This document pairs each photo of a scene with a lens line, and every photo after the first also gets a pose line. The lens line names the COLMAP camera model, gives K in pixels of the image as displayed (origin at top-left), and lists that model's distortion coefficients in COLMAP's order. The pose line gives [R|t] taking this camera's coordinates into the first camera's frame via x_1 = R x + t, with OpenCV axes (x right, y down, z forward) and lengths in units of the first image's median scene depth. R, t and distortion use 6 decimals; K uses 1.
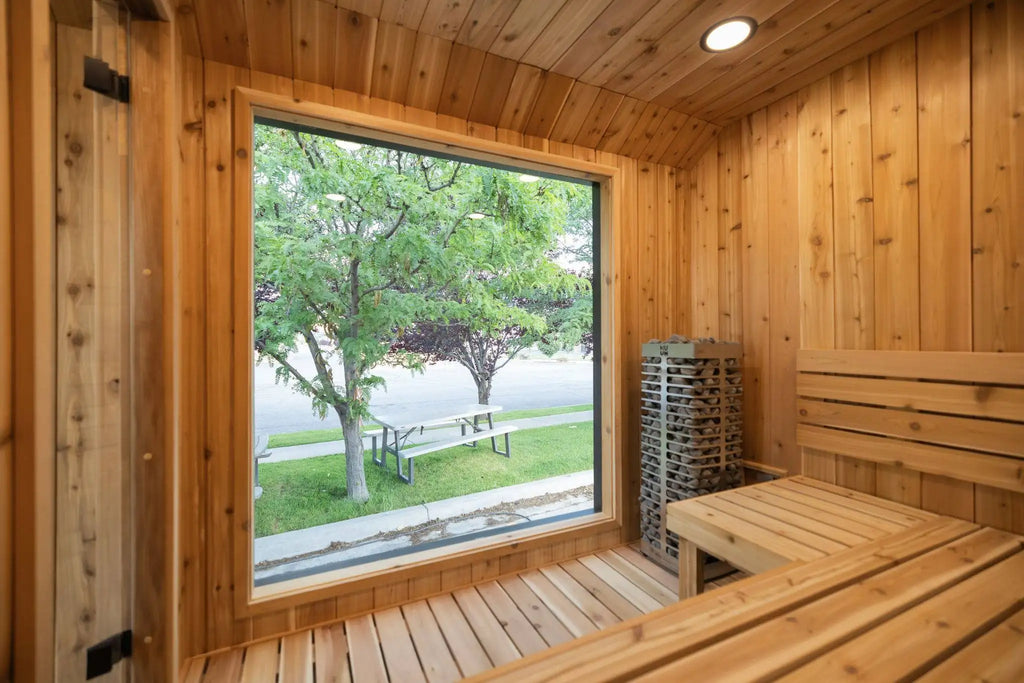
lens RADIAL K [[431.3, 0, 510.6], [0, 431.3, 339.6], [0, 0, 1]] dist [0.000632, -0.000114]
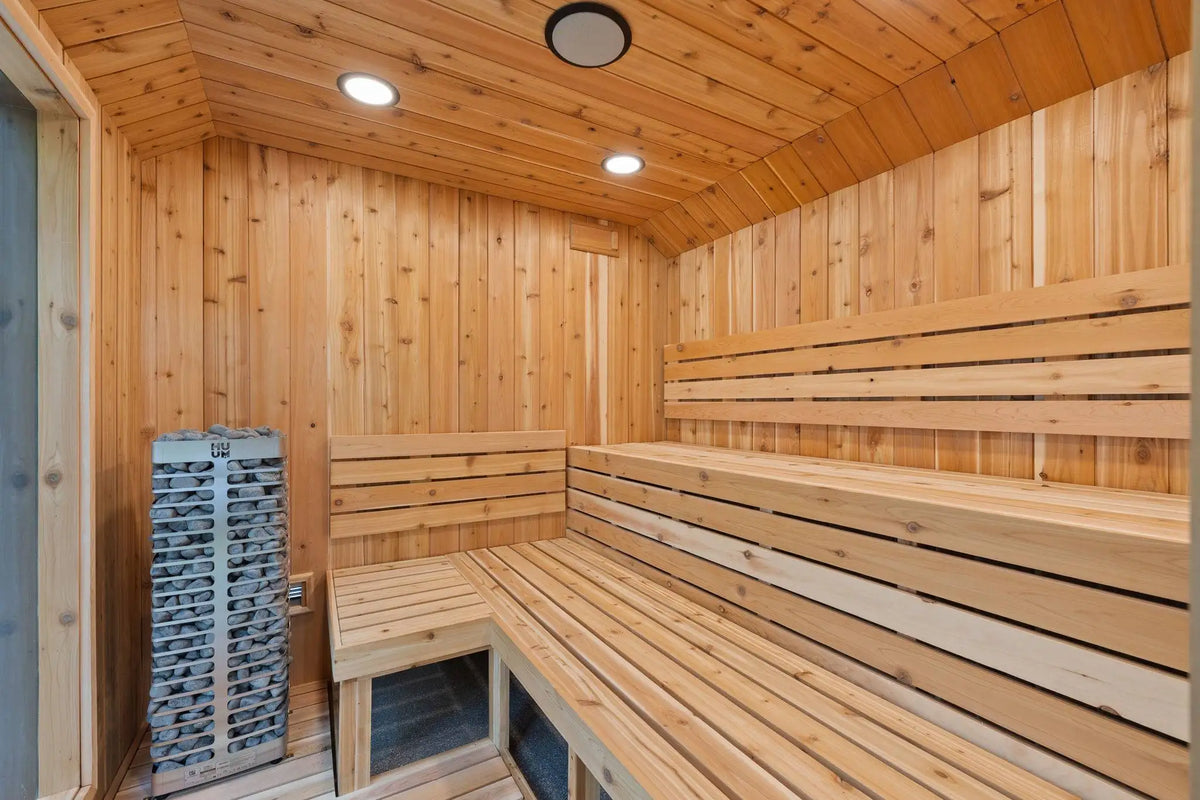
lens RADIAL K [[505.5, 0, 602.6], [0, 505.5, 405.2], [0, 0, 1]] dist [-0.000219, 0.000008]
pose [[-0.085667, 0.002525, 0.996321, -0.466192], [-0.002184, 0.999994, -0.002722, -0.042819], [-0.996321, -0.002409, -0.085661, 0.489954]]
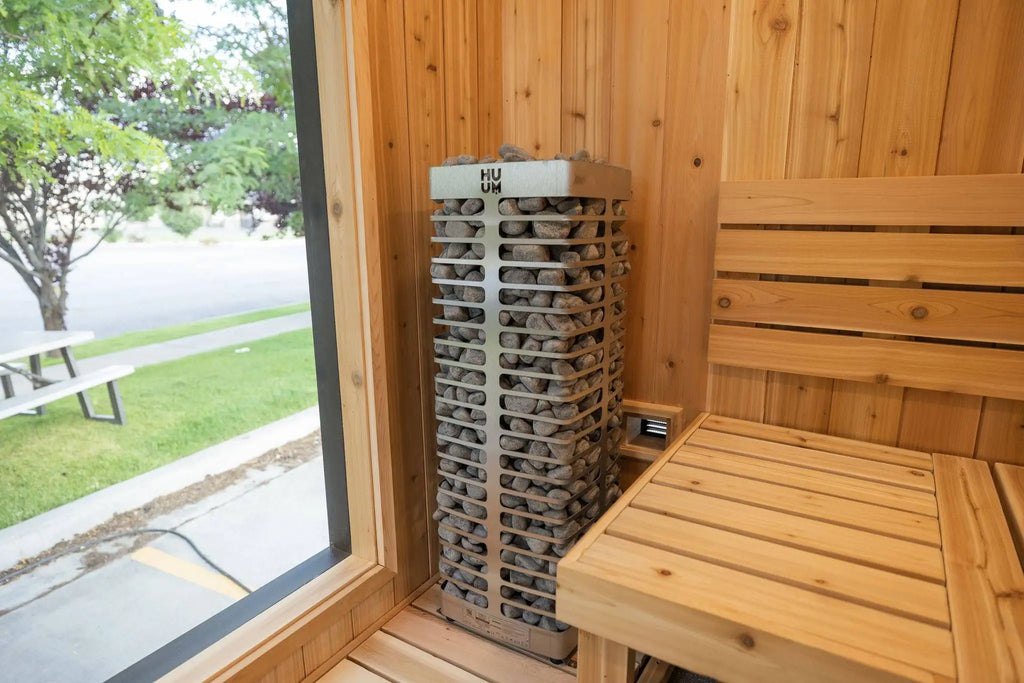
lens RADIAL K [[610.5, 0, 509.7], [0, 610.5, 345.5], [0, 0, 1]] dist [-0.001380, -0.000351]
pose [[0.840611, -0.120773, 0.528003, 0.045249], [0.002714, 0.975751, 0.218867, 0.051719], [-0.541633, -0.182549, 0.820555, 0.489190]]
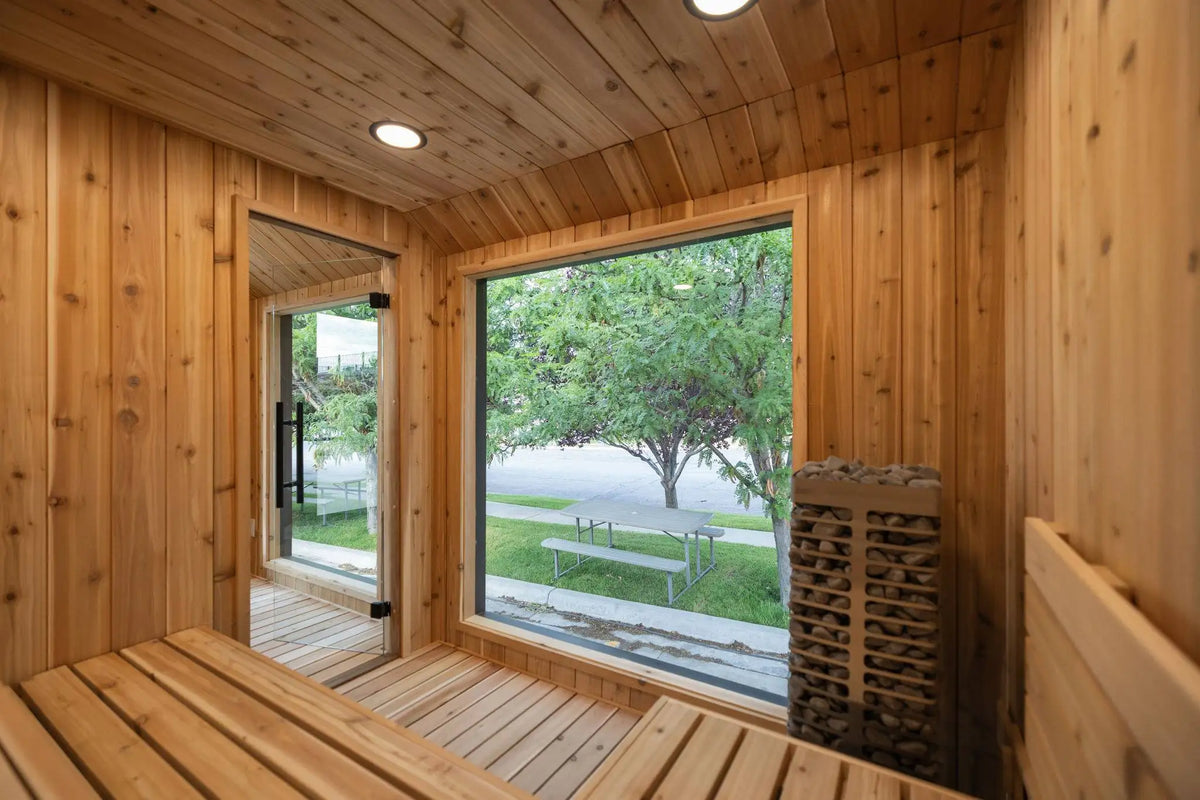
lens RADIAL K [[510.3, 0, 601.5], [0, 510.3, 409.6], [0, 0, 1]] dist [-0.000826, -0.000055]
pose [[0.533290, 0.003252, -0.845926, 0.833896], [-0.001178, 0.999994, 0.003101, -0.081832], [0.845932, -0.000657, 0.533291, 0.370775]]
